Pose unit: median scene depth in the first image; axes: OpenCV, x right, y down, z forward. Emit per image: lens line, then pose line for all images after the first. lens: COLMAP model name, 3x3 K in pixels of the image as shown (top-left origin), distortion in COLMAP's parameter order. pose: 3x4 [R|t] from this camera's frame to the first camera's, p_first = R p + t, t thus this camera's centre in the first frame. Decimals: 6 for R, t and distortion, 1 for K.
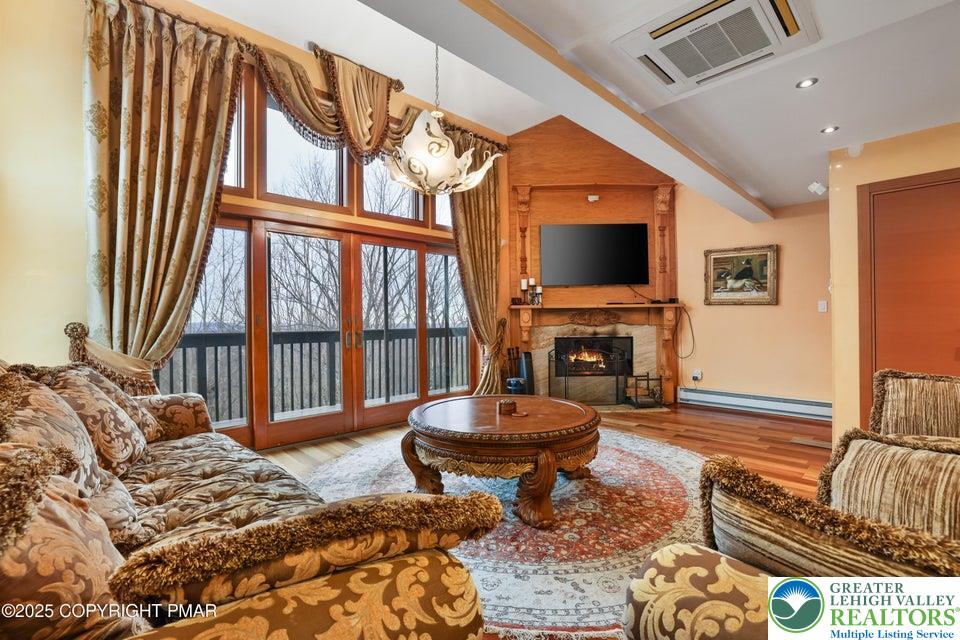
lens RADIAL K [[429.3, 0, 476.9], [0, 429.3, 320.4], [0, 0, 1]] dist [-0.023068, -0.000087]
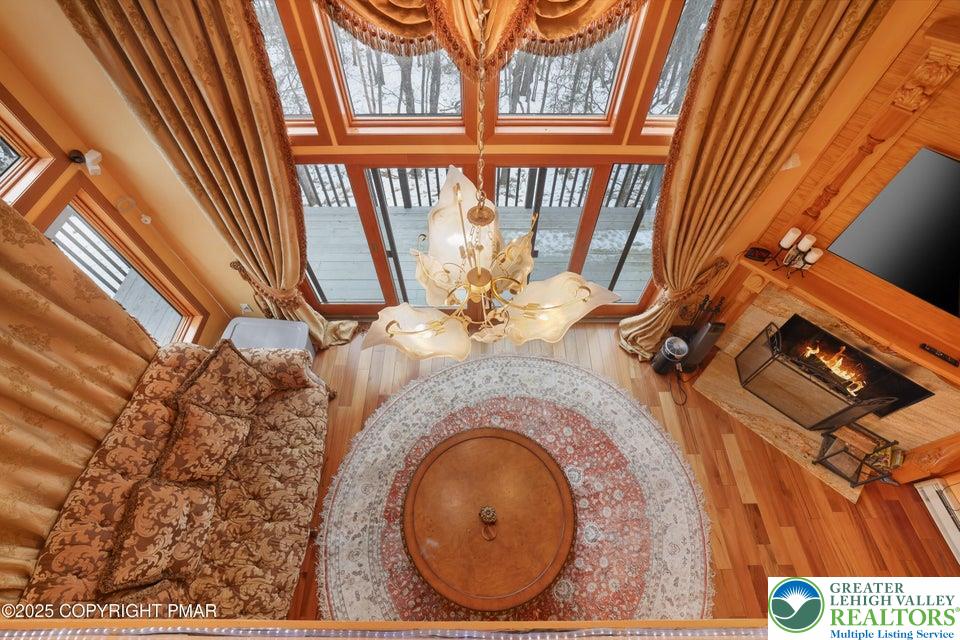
lens RADIAL K [[429.3, 0, 478.7], [0, 429.3, 318.9], [0, 0, 1]] dist [-0.023068, -0.000087]
pose [[0.722987, 0.583156, -0.370431, 0.084978], [-0.015199, 0.549483, 0.835366, -0.495451], [0.690694, -0.598329, 0.406133, 0.447848]]
